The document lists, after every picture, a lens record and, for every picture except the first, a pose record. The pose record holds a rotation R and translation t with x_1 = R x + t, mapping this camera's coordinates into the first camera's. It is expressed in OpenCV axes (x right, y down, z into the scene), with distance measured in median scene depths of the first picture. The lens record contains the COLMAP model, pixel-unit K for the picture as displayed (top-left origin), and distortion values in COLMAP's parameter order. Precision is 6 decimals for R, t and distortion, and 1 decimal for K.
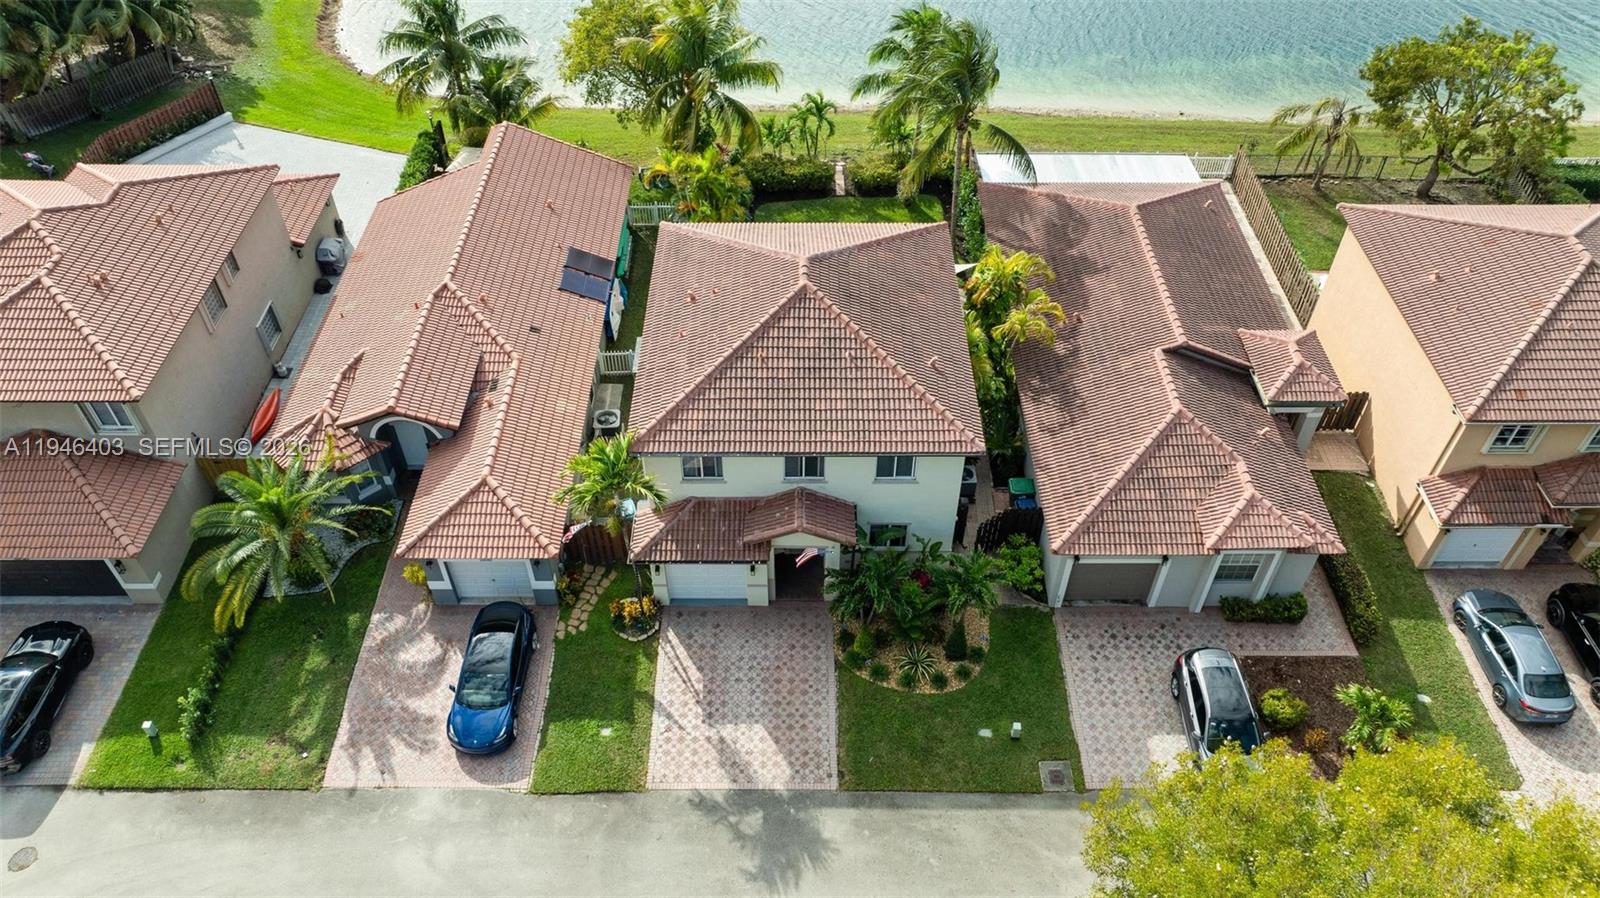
lens RADIAL K [[1129.5, 0, 800.0], [0, 1129.5, 449.0], [0, 0, 1]] dist [-0.027473, 0.005338]
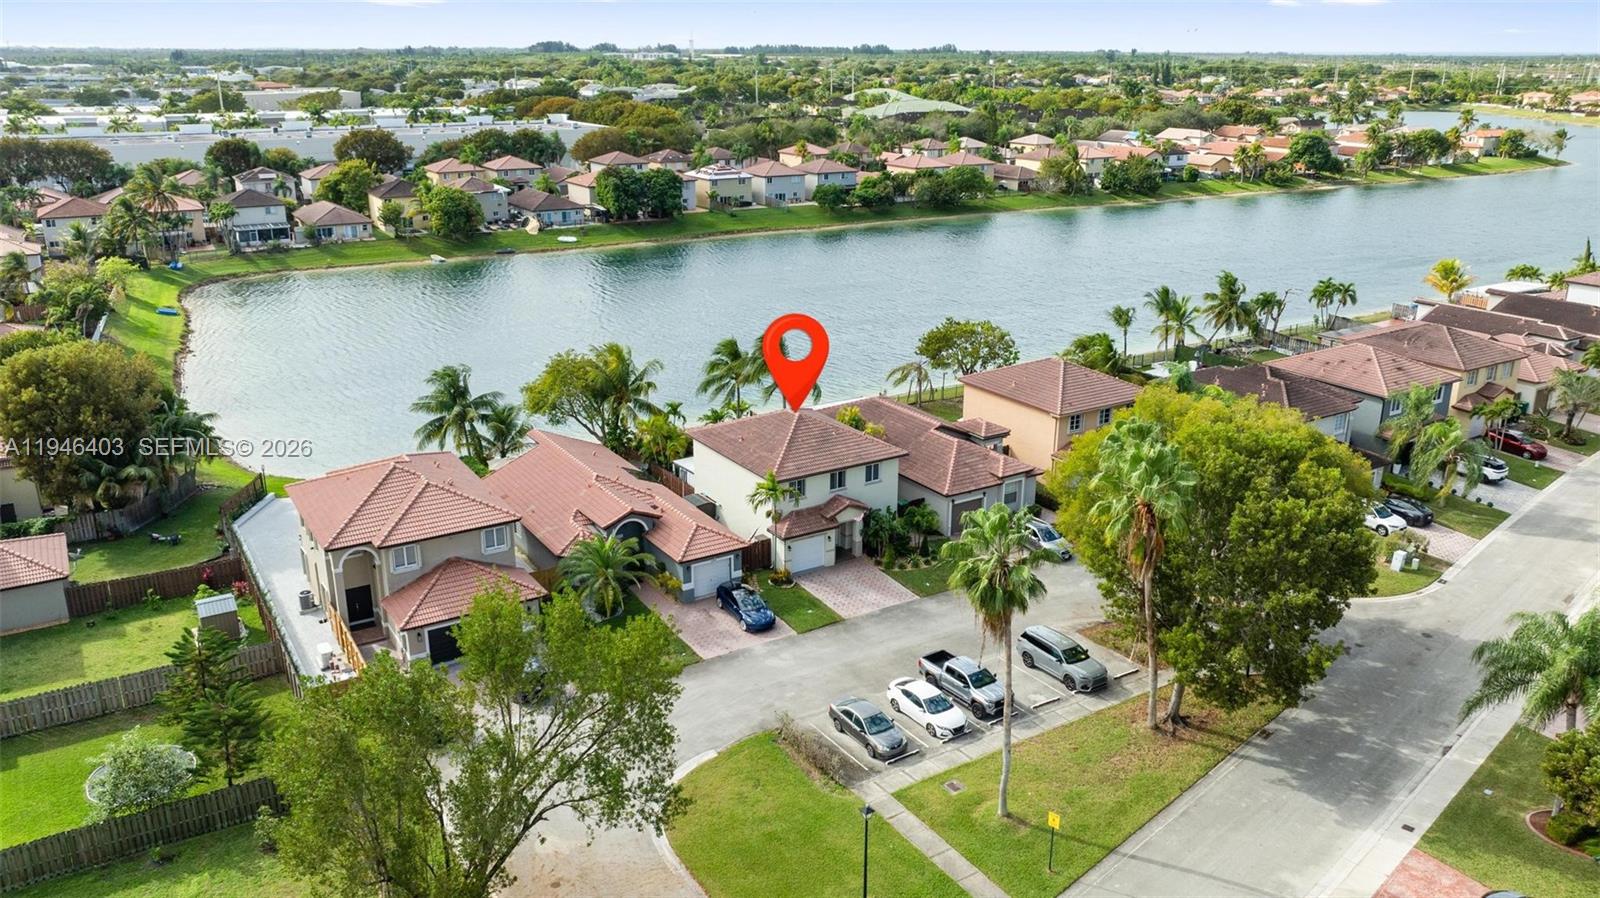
lens RADIAL K [[1208.6, 0, 788.9], [0, 1208.6, 453.3], [0, 0, 1]] dist [-0.038472, -0.000726]
pose [[0.851594, -0.170026, 0.495862, -1.168544], [0.371054, 0.863697, -0.341096, 0.696037], [-0.370279, 0.474466, 0.798608, -0.796172]]
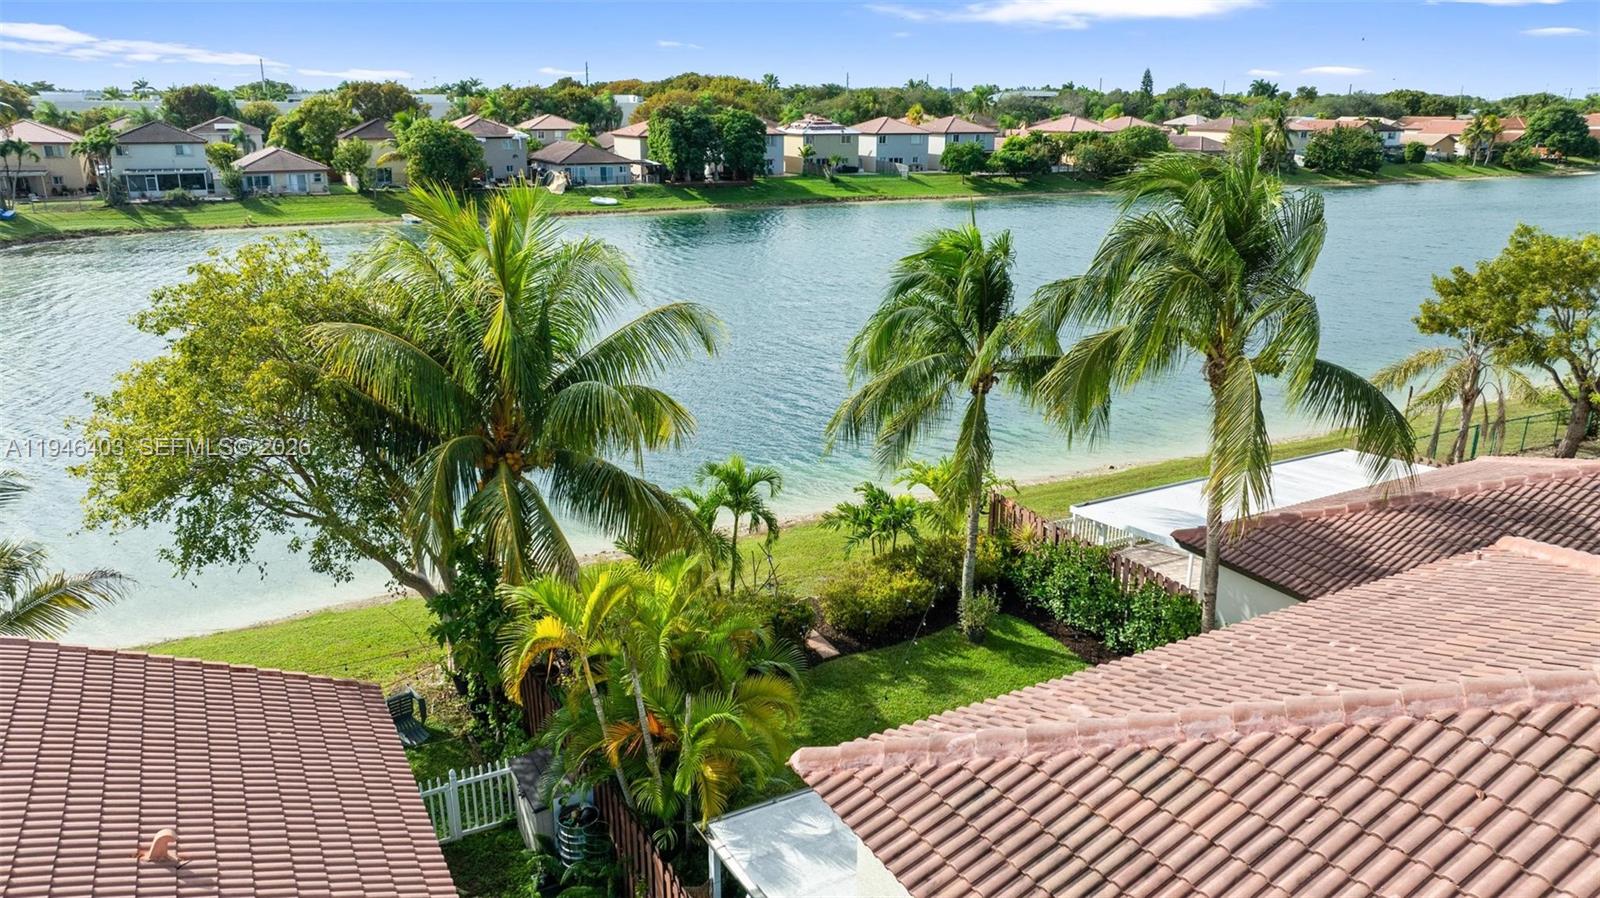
lens RADIAL K [[1116.3, 0, 800.0], [0, 1116.3, 449.0], [0, 0, 1]] dist [0.002214, -0.064780]
pose [[0.878906, -0.140625, 0.455795, -0.257330], [0.334834, 0.862446, -0.379570, -0.200307], [-0.339721, 0.486222, 0.805095, 0.924033]]
